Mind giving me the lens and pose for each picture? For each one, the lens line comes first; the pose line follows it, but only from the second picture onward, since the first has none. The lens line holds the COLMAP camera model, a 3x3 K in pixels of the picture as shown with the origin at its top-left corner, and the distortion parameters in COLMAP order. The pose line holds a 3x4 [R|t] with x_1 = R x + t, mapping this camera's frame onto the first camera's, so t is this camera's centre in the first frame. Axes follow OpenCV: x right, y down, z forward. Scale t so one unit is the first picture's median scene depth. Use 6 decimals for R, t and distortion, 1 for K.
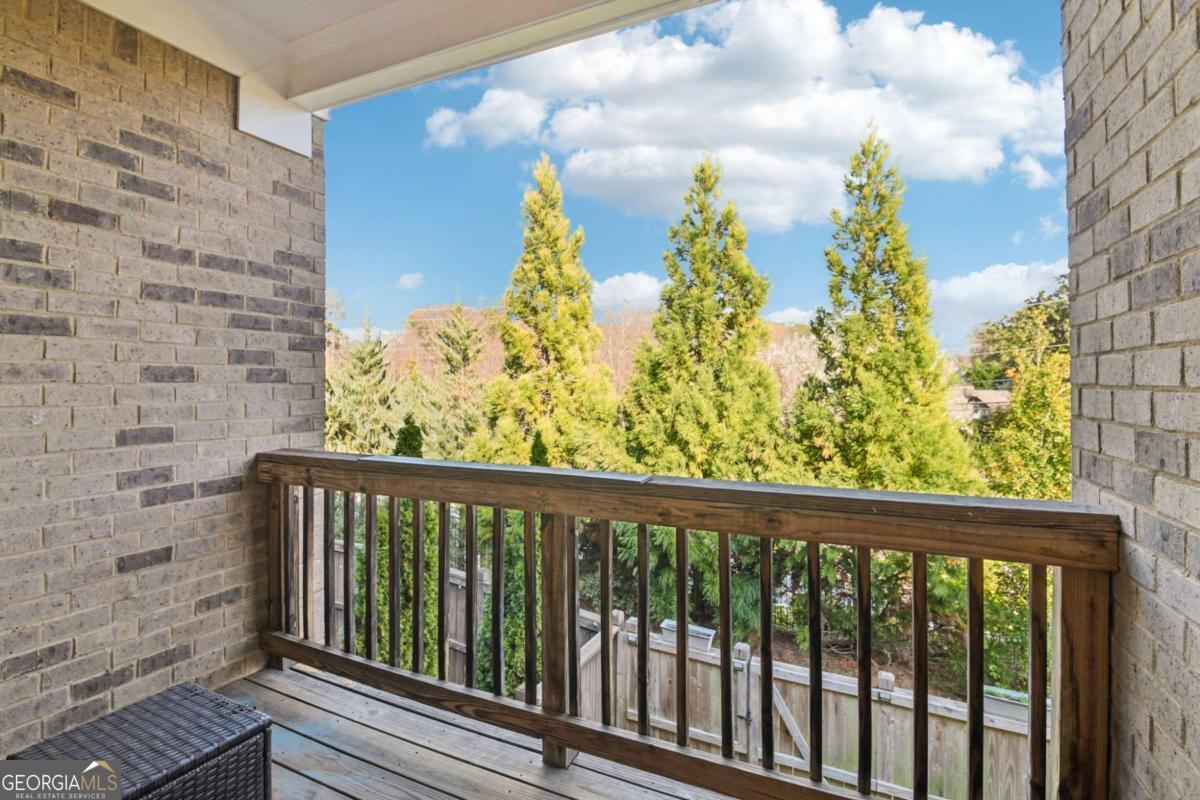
lens RADIAL K [[559.7, 0, 600.9], [0, 559.7, 385.4], [0, 0, 1]] dist [-0.000306, -0.000022]
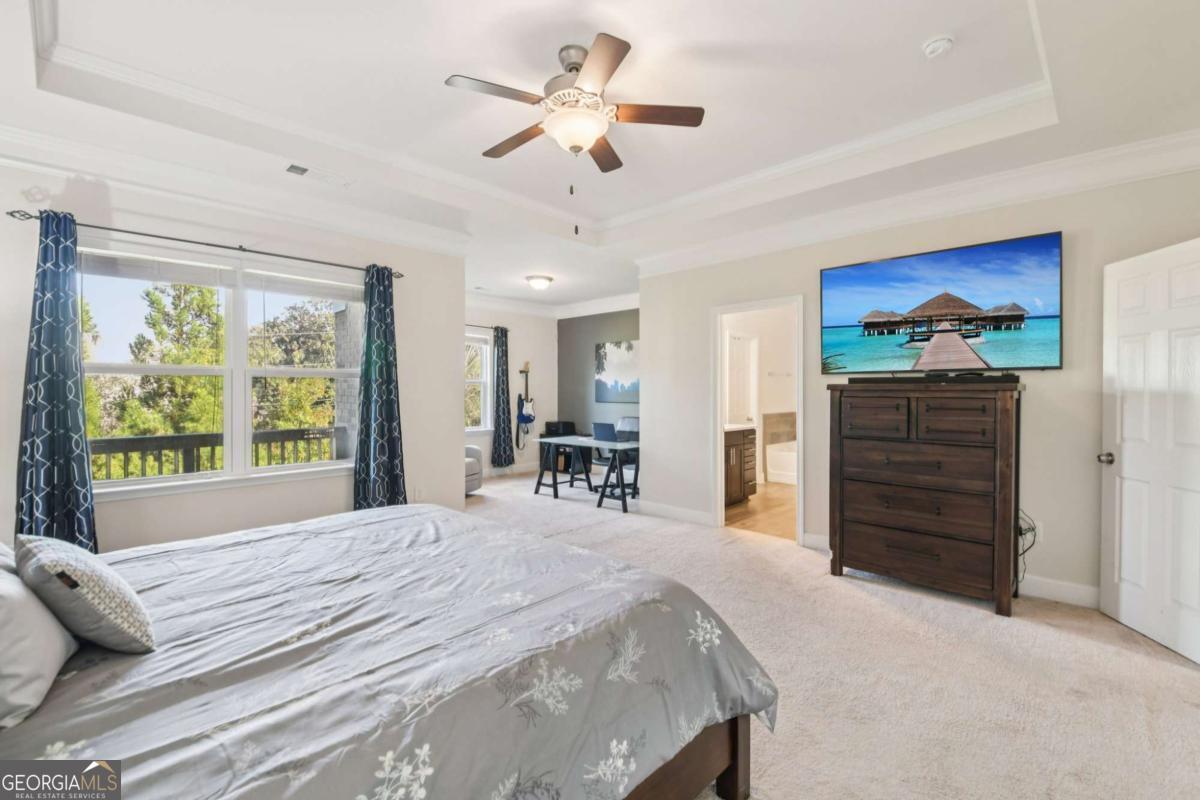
lens RADIAL K [[511.9, 0, 604.0], [0, 511.9, 391.4], [0, 0, 1]] dist [-0.000040, -0.000011]
pose [[0.317897, -0.001629, 0.948124, -0.360840], [-0.001254, 0.999997, 0.002139, -0.015167], [-0.948125, -0.001869, 0.317894, -0.347648]]
